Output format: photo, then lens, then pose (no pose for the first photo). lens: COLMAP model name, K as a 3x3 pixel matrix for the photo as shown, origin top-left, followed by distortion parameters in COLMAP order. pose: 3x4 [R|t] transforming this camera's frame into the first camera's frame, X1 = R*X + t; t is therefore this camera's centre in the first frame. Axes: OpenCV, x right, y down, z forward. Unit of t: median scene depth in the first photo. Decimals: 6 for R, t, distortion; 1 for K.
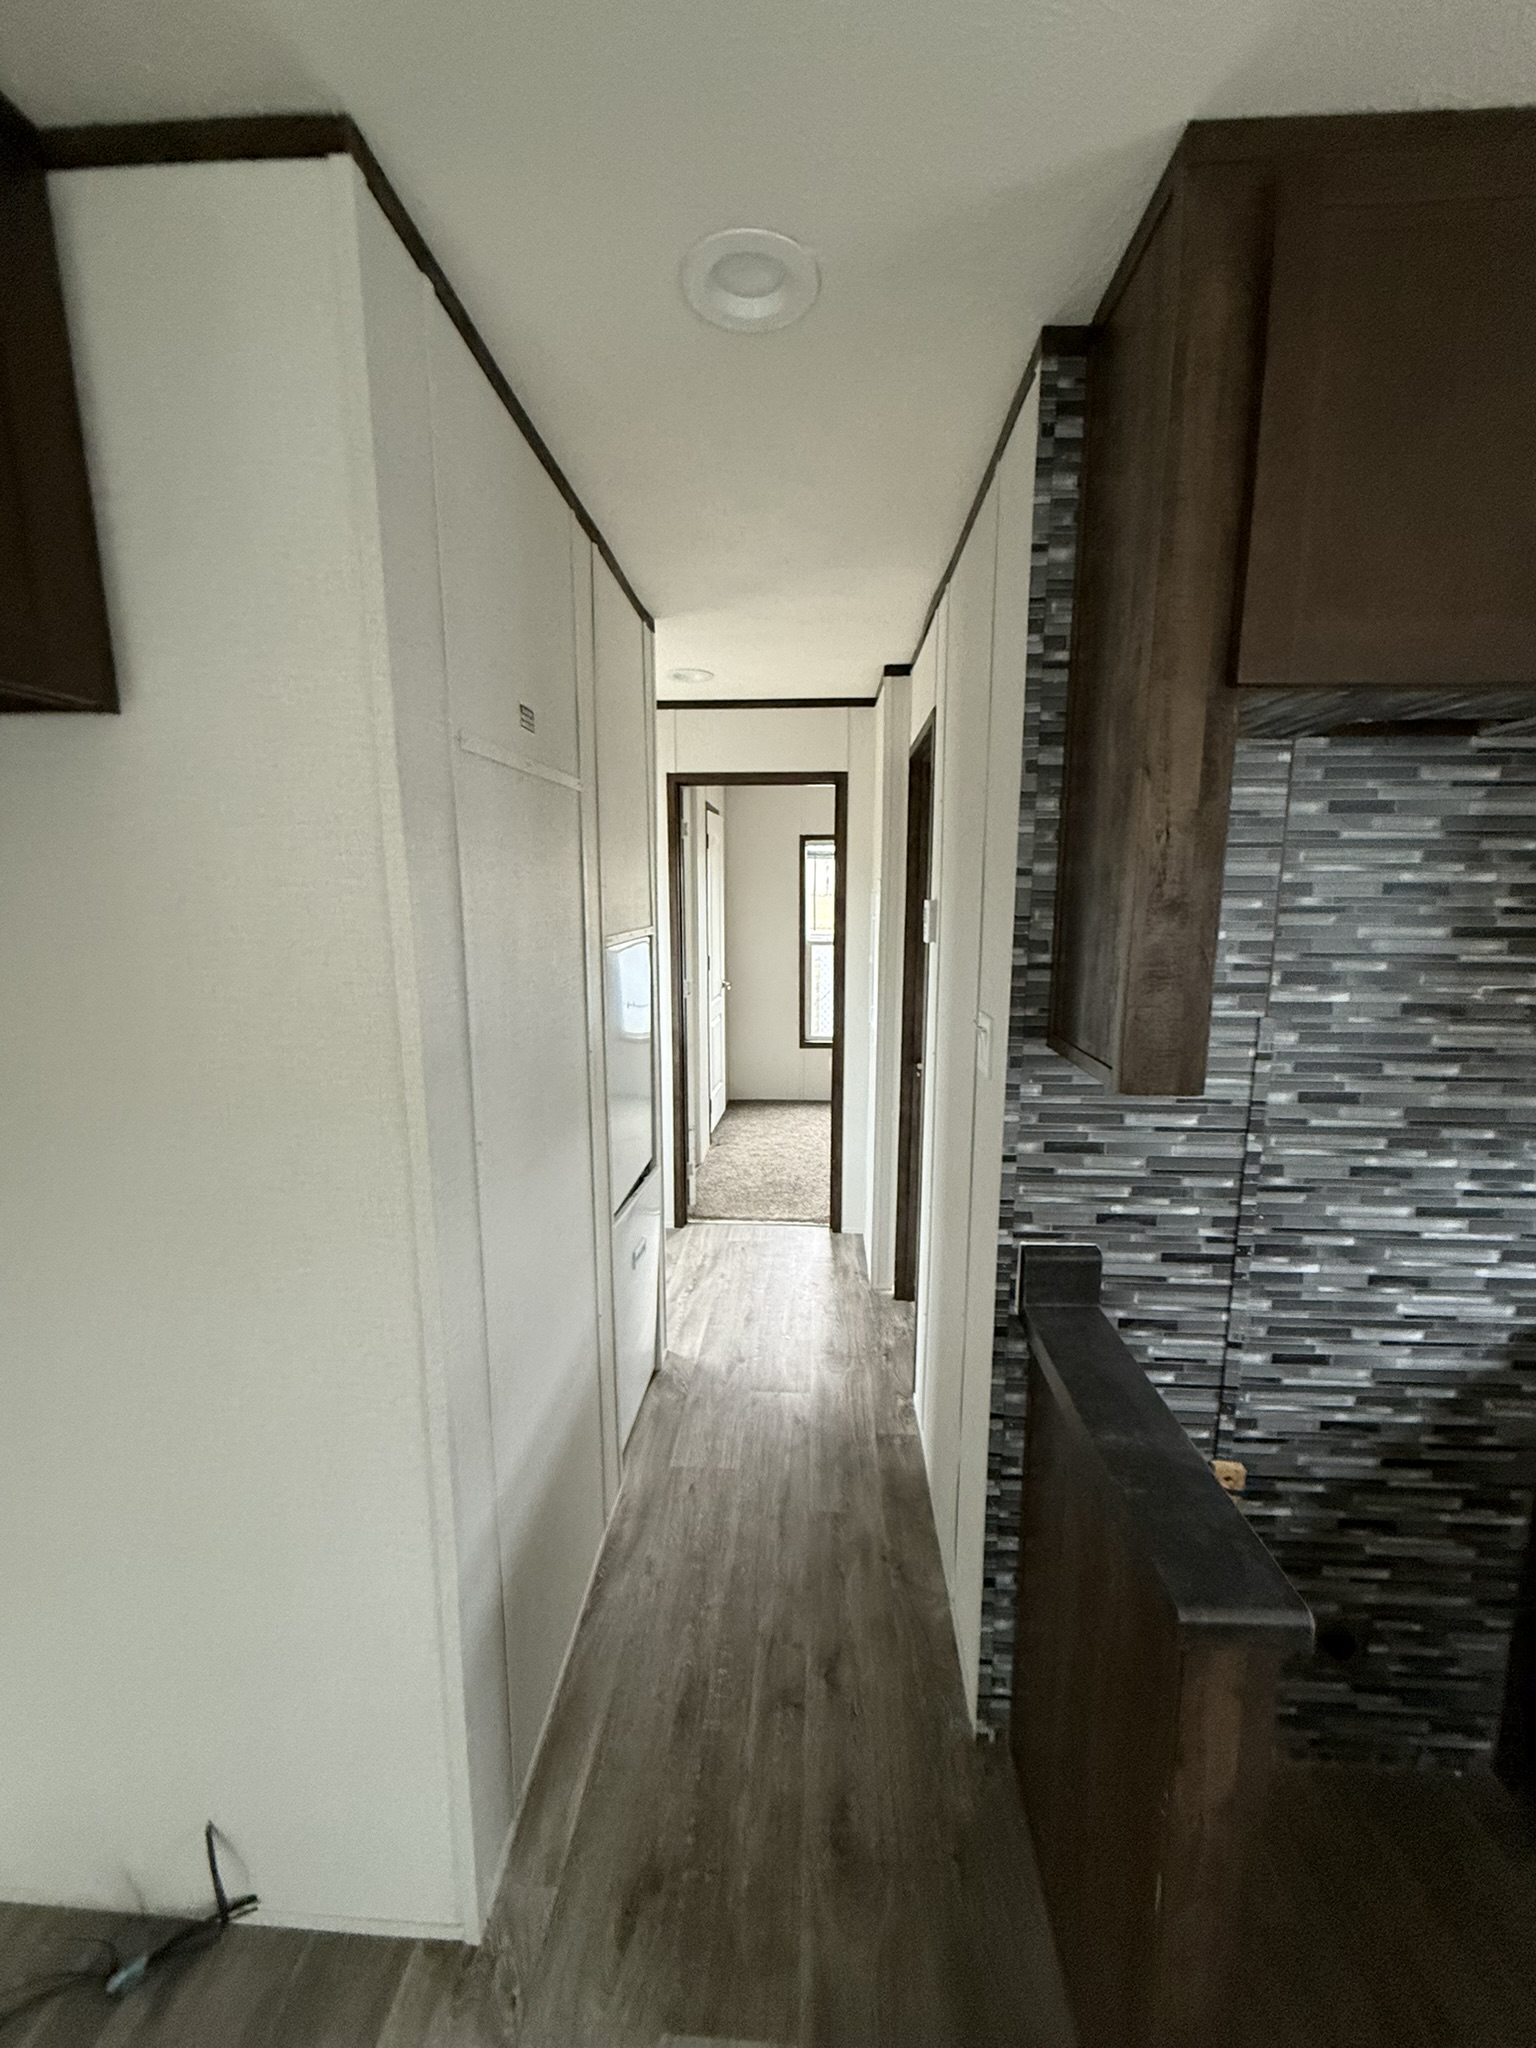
lens RADIAL K [[811.2, 0, 770.9], [0, 811.2, 1016.7], [0, 0, 1]] dist [0.000847, -0.000670]
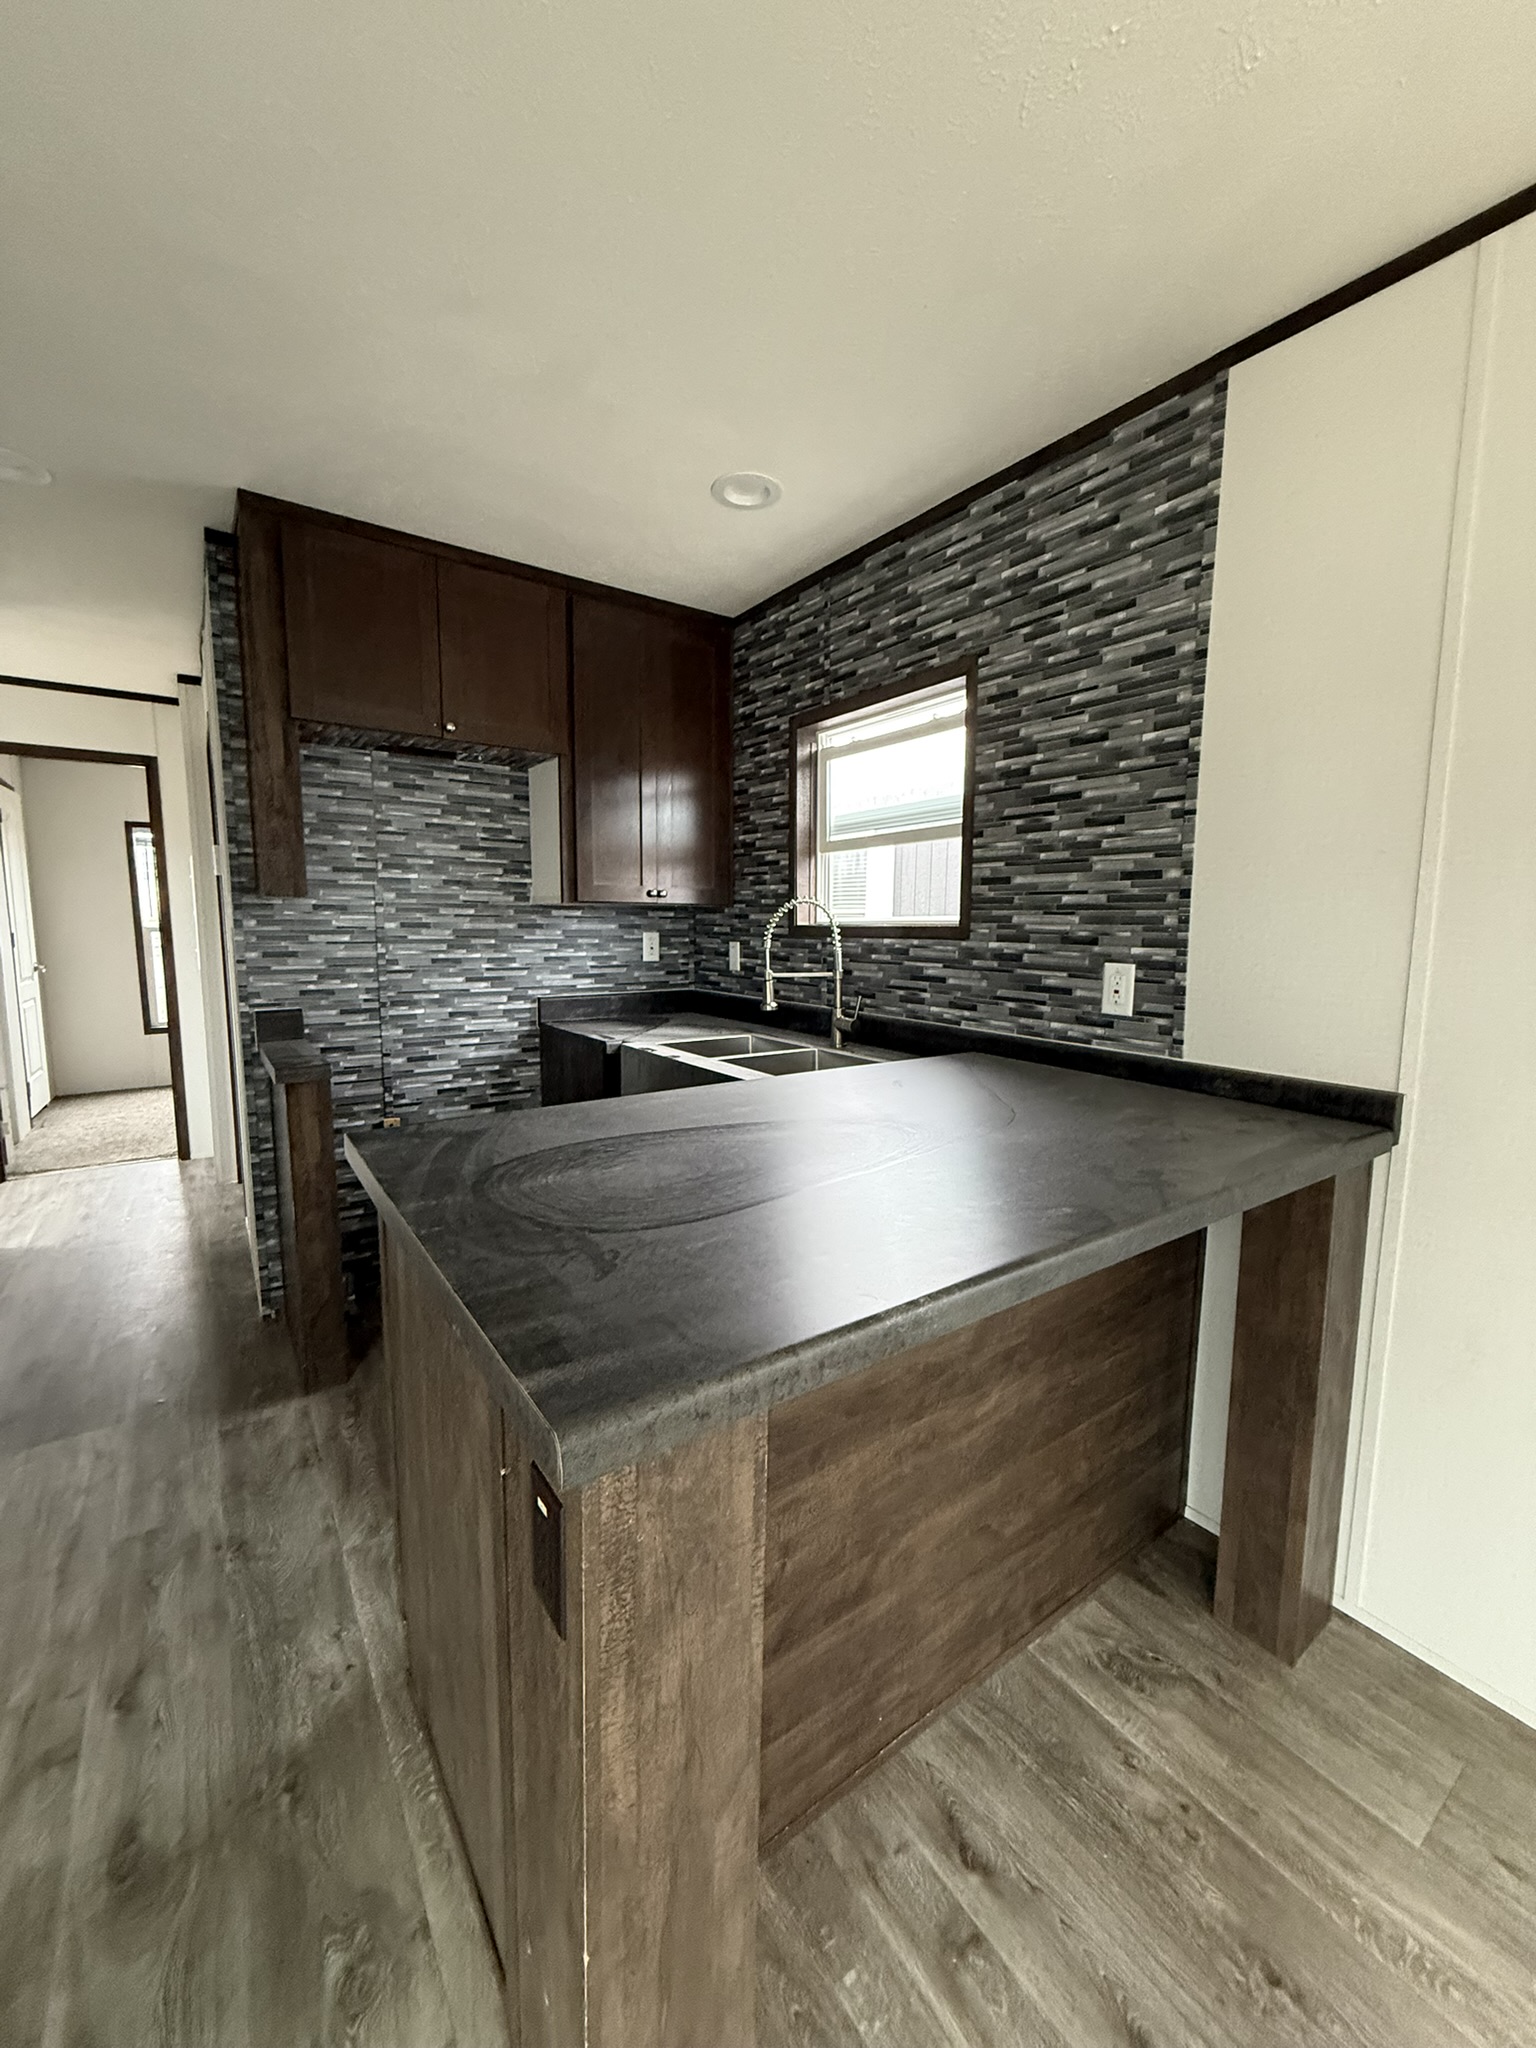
lens RADIAL K [[811.2, 0, 770.4], [0, 811.2, 1018.7], [0, 0, 1]] dist [0.000847, -0.000670]
pose [[0.781317, -0.069979, 0.620198, 0.084294], [0.092202, 0.995733, -0.003803, 0.418009], [-0.617286, 0.060154, 0.784436, -1.152581]]
